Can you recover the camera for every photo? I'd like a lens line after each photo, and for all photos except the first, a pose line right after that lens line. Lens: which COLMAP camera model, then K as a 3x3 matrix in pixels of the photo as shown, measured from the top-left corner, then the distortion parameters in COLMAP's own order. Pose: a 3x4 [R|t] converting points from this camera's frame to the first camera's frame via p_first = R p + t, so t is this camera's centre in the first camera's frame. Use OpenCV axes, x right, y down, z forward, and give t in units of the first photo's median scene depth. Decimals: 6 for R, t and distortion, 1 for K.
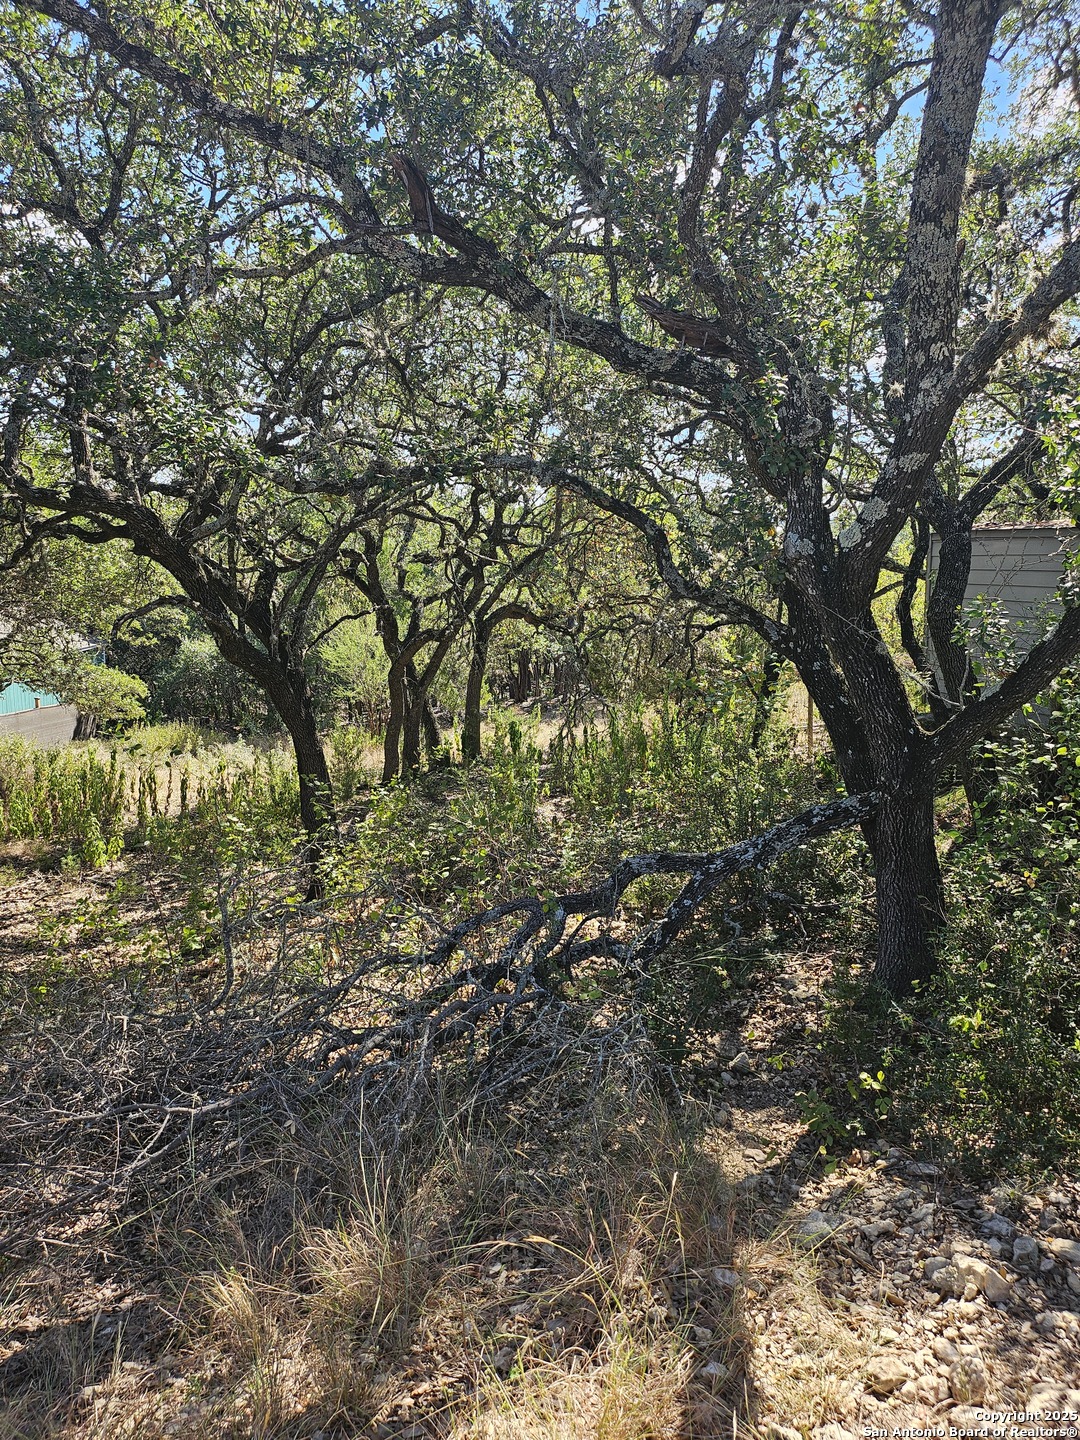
lens RADIAL K [[1010.6, 0, 567.4], [0, 1010.6, 712.1], [0, 0, 1]] dist [0.070424, -0.073821]
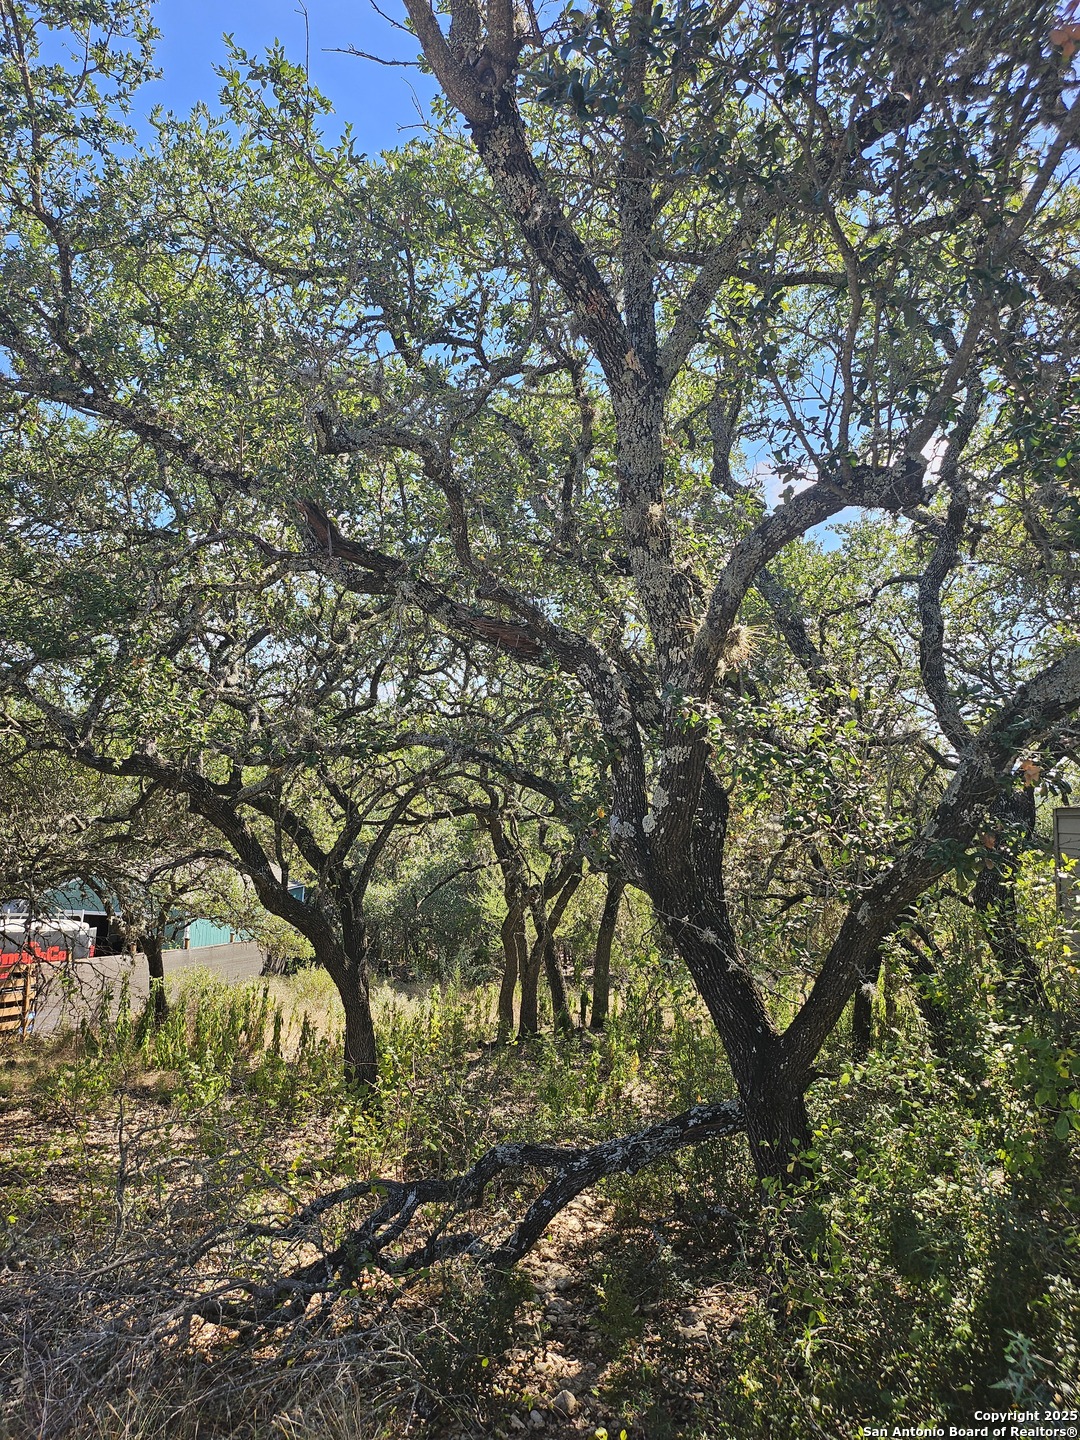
lens RADIAL K [[1010.6, 0, 524.0], [0, 1010.6, 708.8], [0, 0, 1]] dist [0.070424, -0.073821]
pose [[0.967637, 0.002672, -0.252331, 0.319209], [-0.065510, 0.968321, -0.240963, -0.023669], [0.243693, 0.249695, 0.937158, -0.005137]]
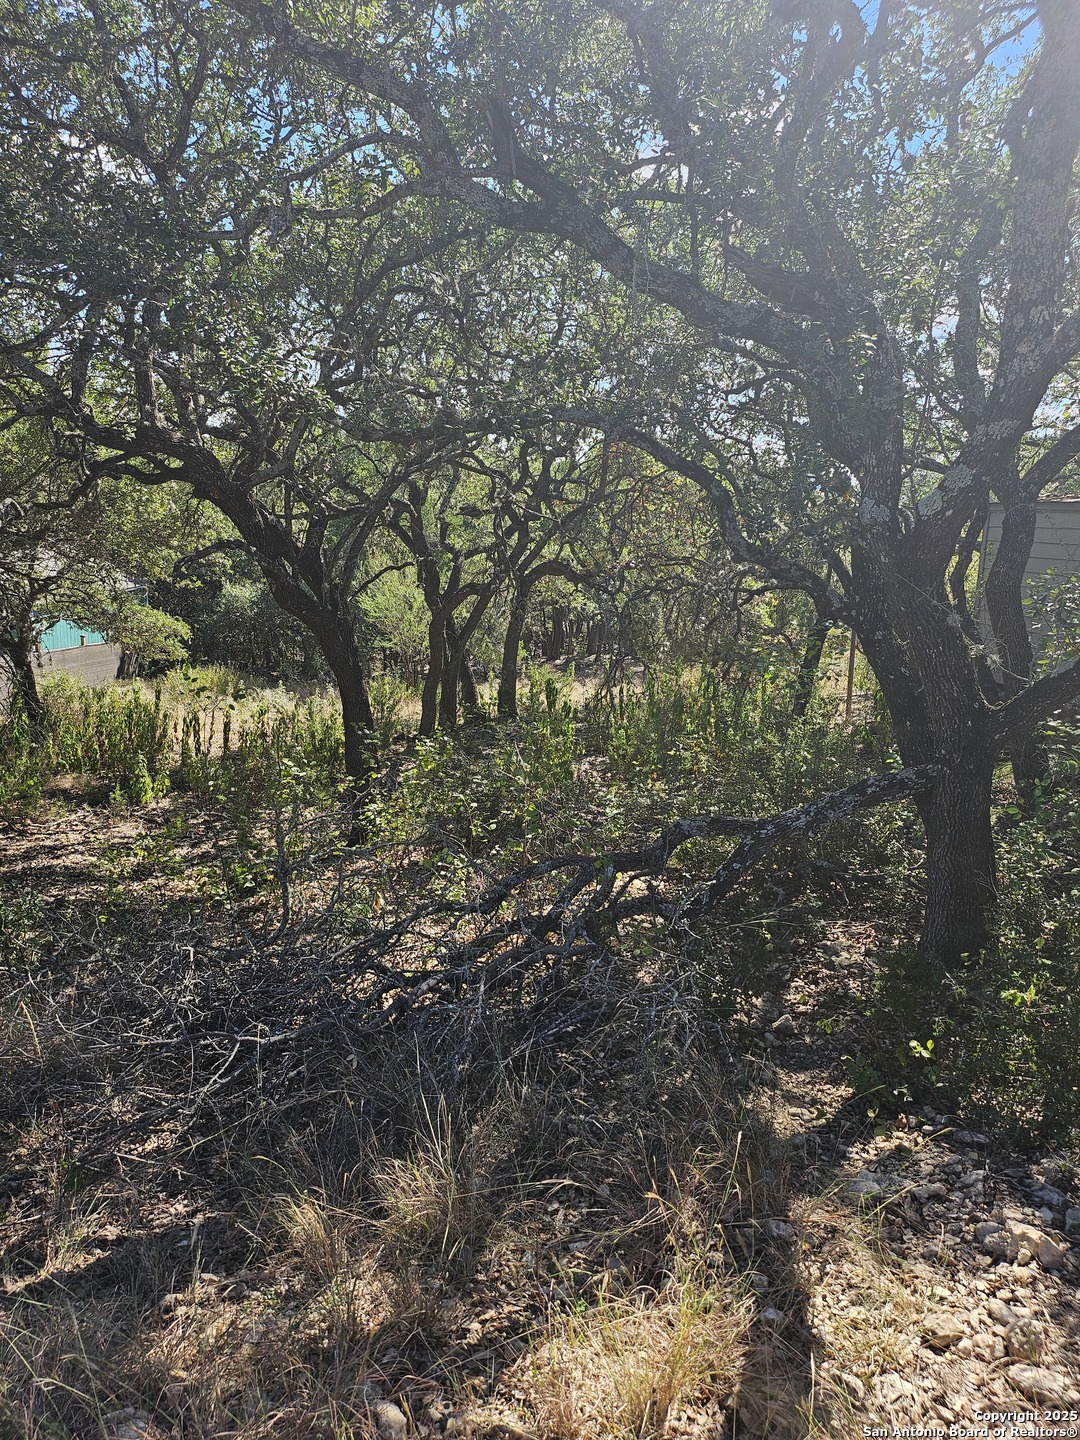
lens RADIAL K [[1010.6, 0, 561.3], [0, 1010.6, 720.8], [0, 0, 1]] dist [0.070424, -0.073821]
pose [[0.998491, 0.043168, -0.033937, -0.026185], [-0.041442, 0.997890, 0.049989, 0.001031], [0.036023, -0.048507, 0.998173, -0.003282]]
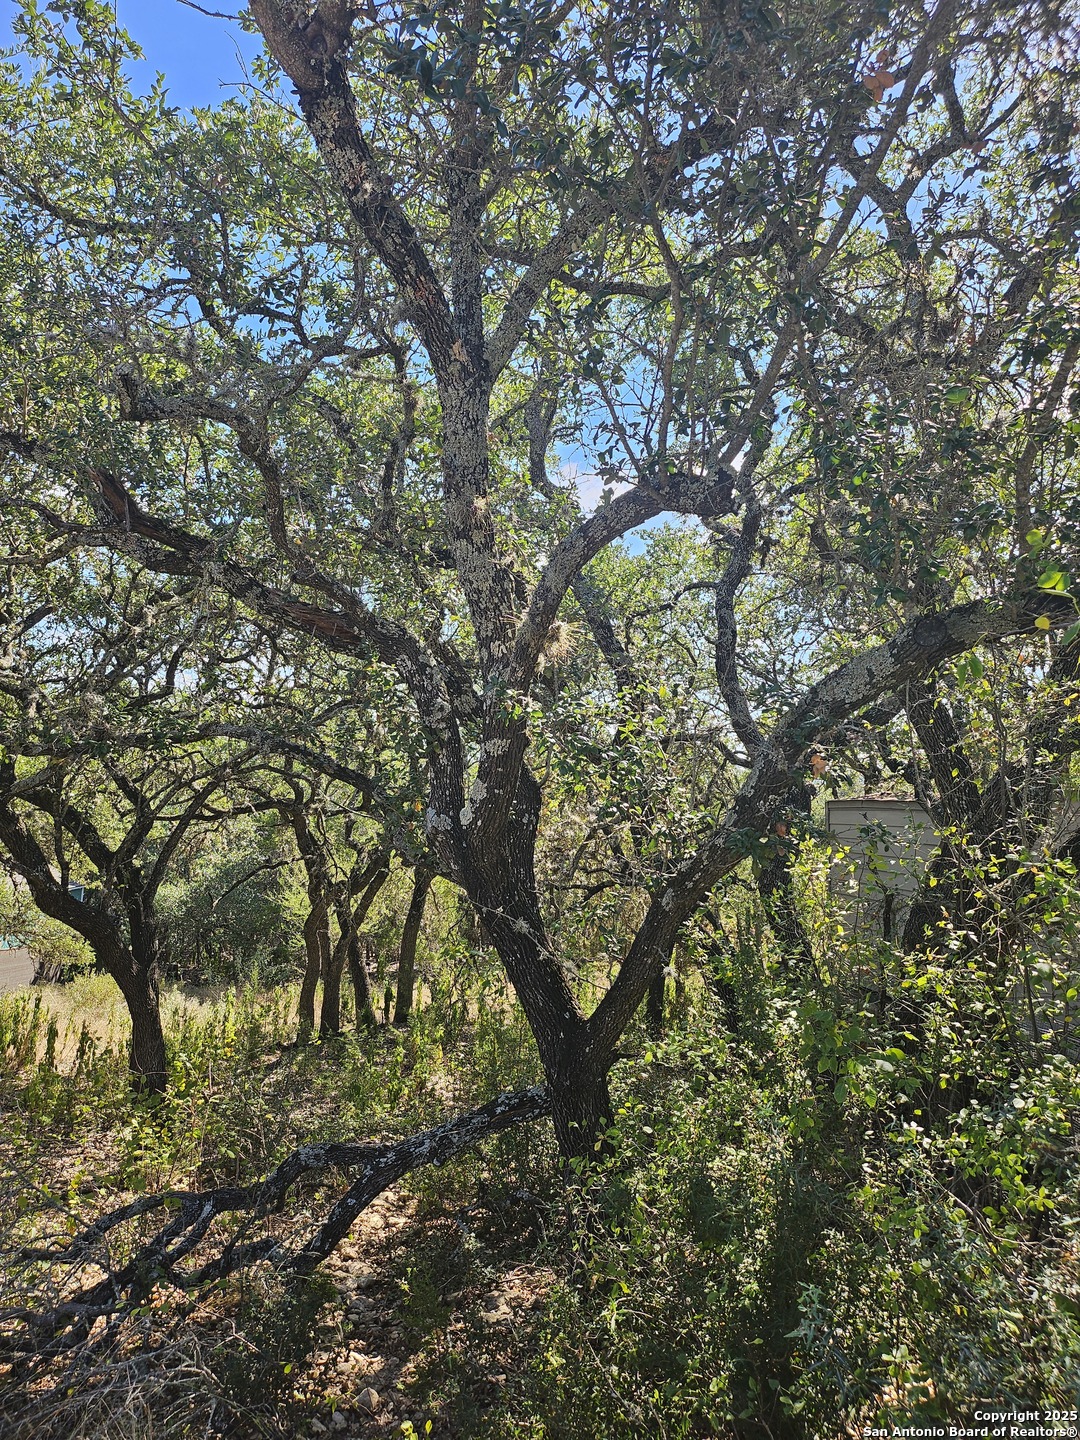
lens RADIAL K [[1010.6, 0, 538.6], [0, 1010.6, 711.3], [0, 0, 1]] dist [0.070424, -0.073821]
pose [[0.998436, 0.022529, -0.051174, 0.310118], [-0.034366, 0.969216, -0.243803, -0.021701], [0.044106, 0.245181, 0.968474, -0.004321]]
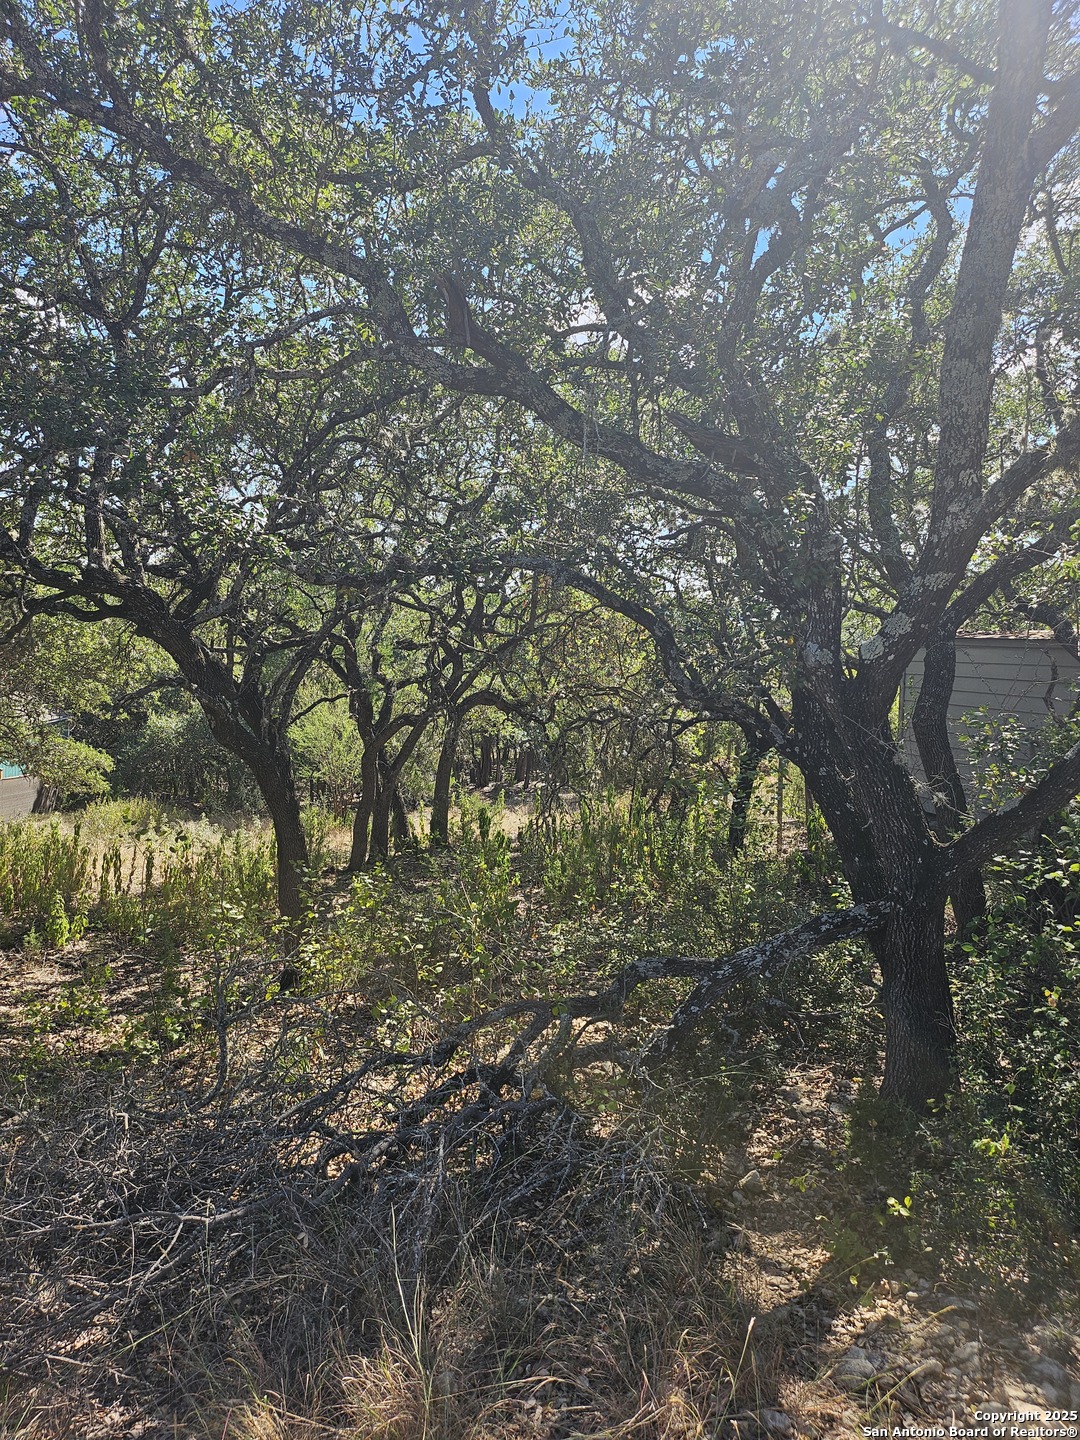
lens RADIAL K [[1010.6, 0, 538.5], [0, 1010.6, 713.0], [0, 0, 1]] dist [0.070424, -0.073821]
pose [[0.999346, 0.034209, 0.011717, -0.051475], [-0.033107, 0.995916, -0.084000, -0.009542], [-0.014543, 0.083557, 0.996397, -0.003812]]
